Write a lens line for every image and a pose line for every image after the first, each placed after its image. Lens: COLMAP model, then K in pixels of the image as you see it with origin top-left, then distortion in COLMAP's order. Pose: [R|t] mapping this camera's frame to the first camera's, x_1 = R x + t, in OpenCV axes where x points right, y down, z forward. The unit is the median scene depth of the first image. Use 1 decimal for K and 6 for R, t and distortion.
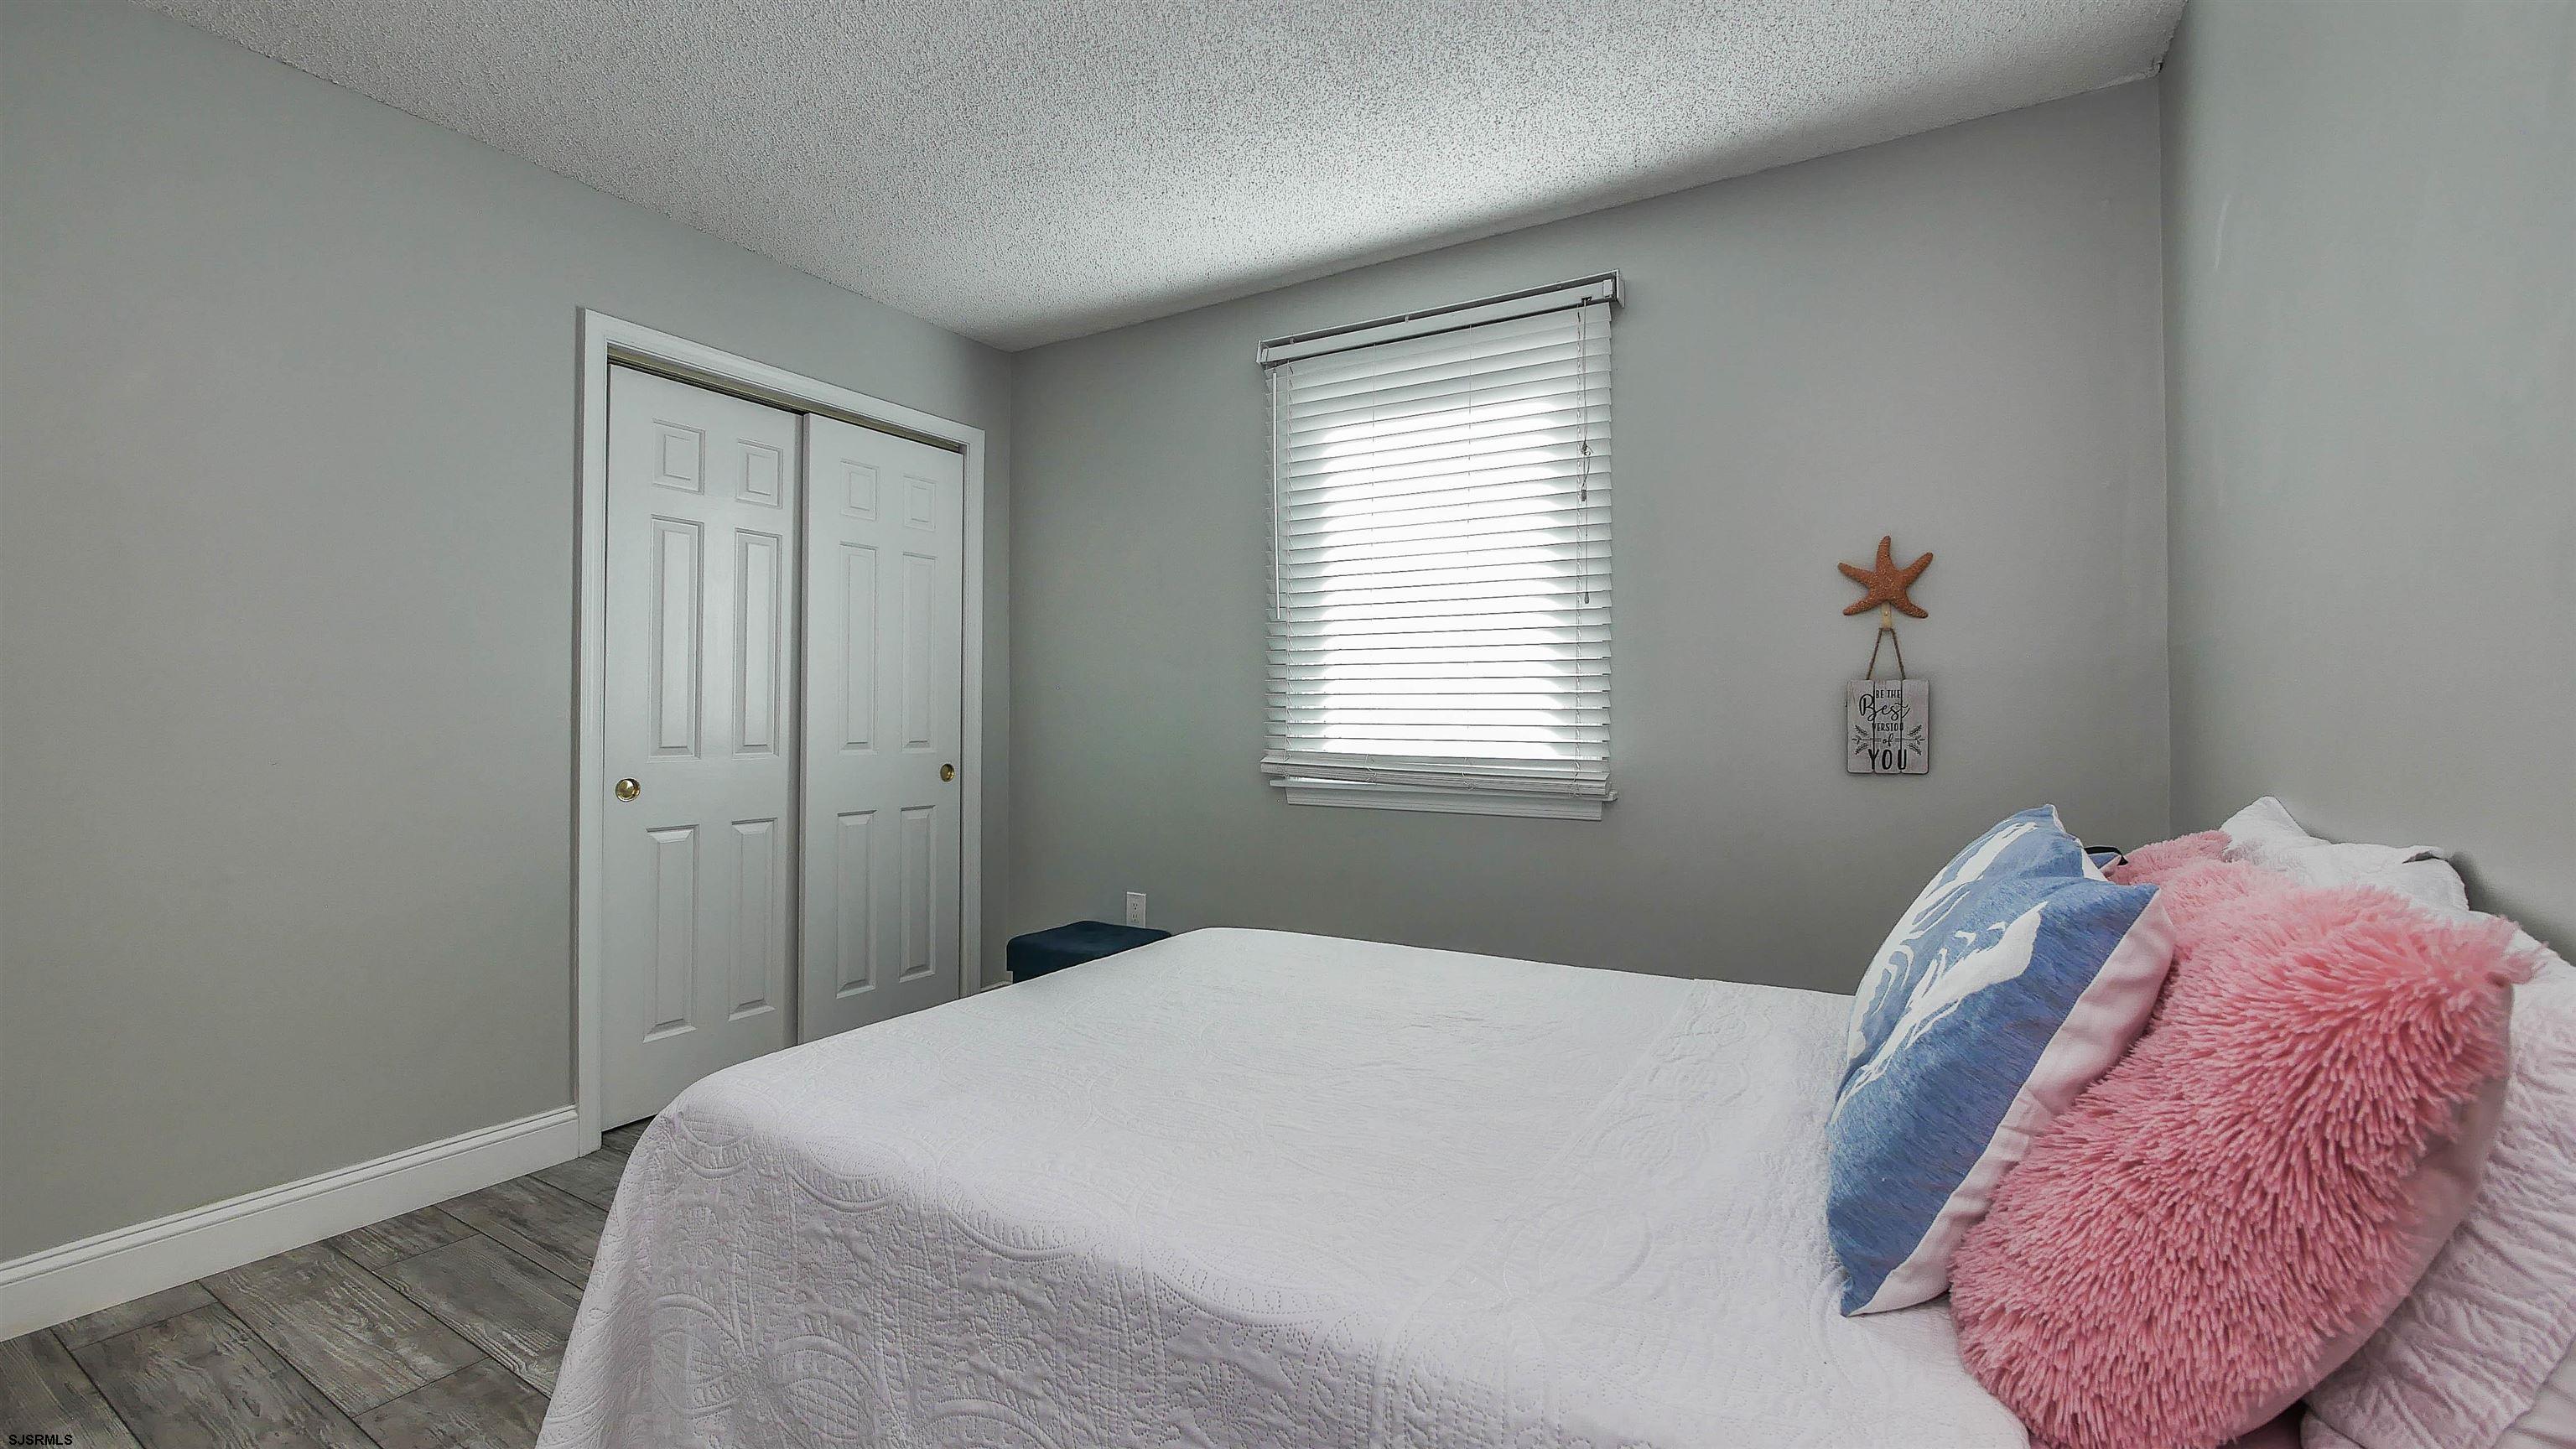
lens RADIAL K [[1065.8, 0, 1292.0], [0, 1065.8, 708.2], [0, 0, 1]] dist [-0.002577, 0.000078]
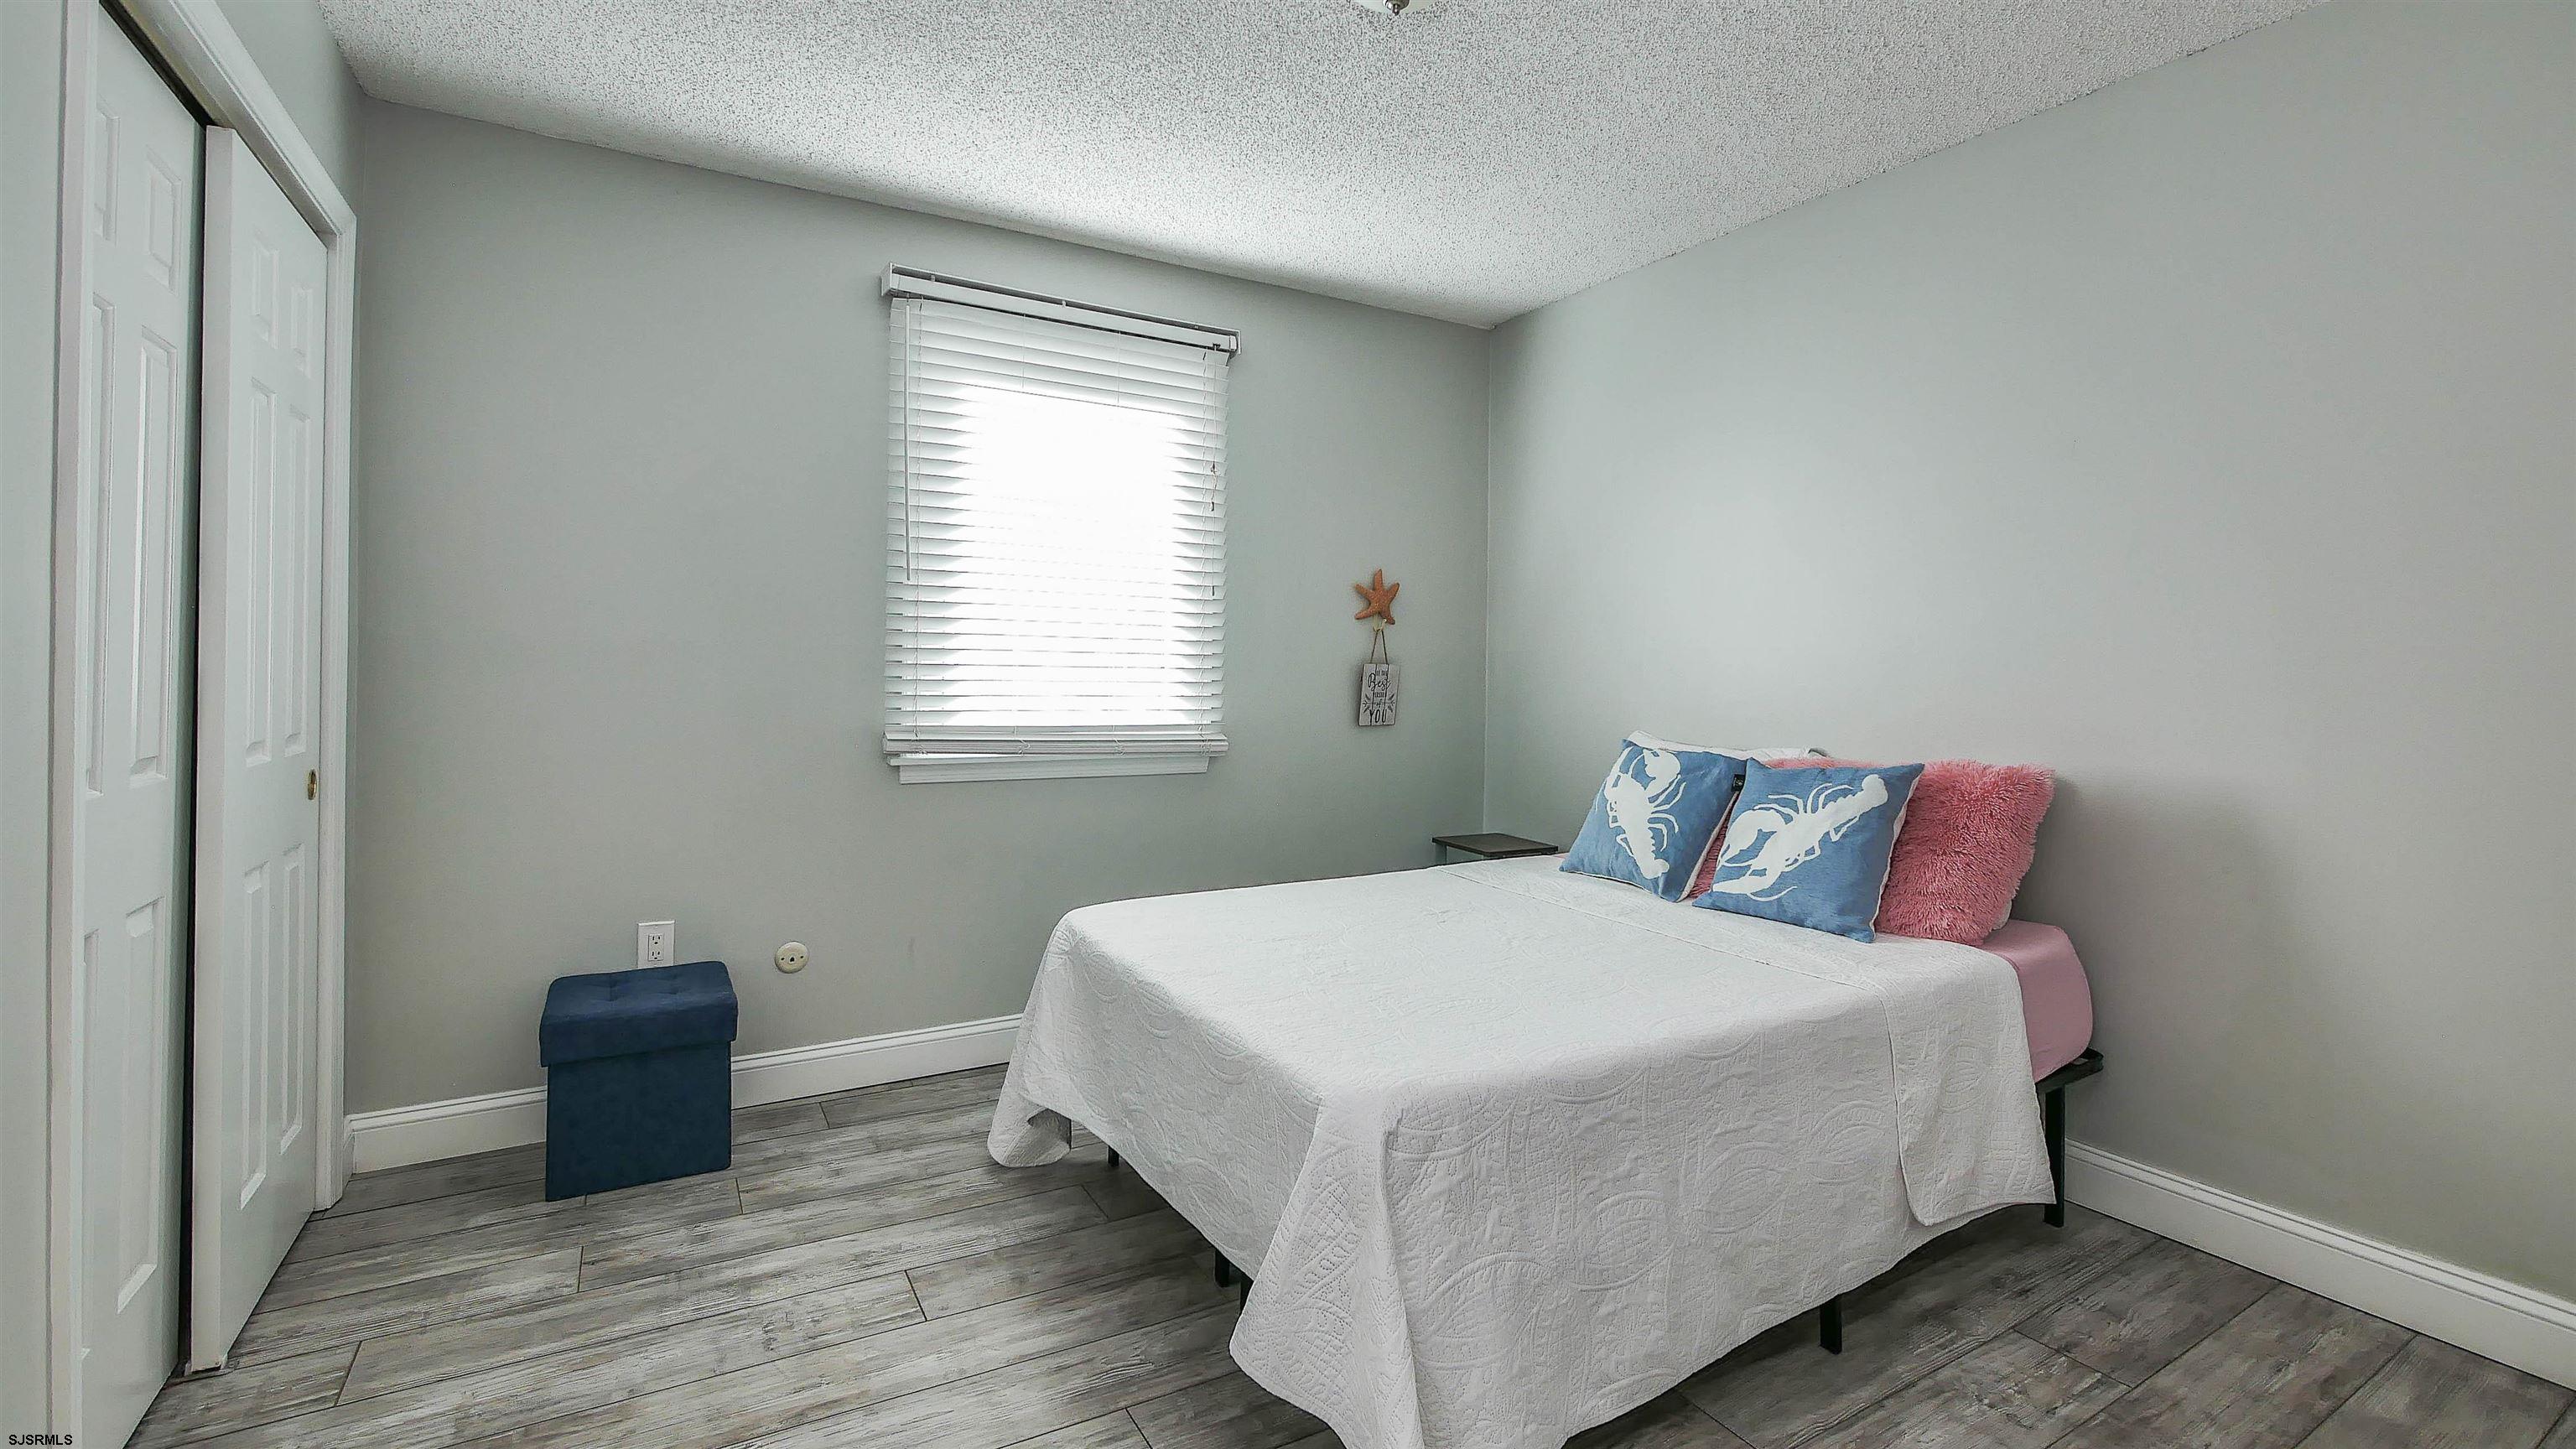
lens RADIAL K [[1065.8, 0, 1293.2], [0, 1065.8, 709.0], [0, 0, 1]] dist [-0.002577, 0.000078]
pose [[0.501806, -0.009402, 0.864929, -0.722249], [-0.001008, 0.999934, 0.011454, 0.018025], [-0.864980, -0.006620, 0.501763, 0.301750]]
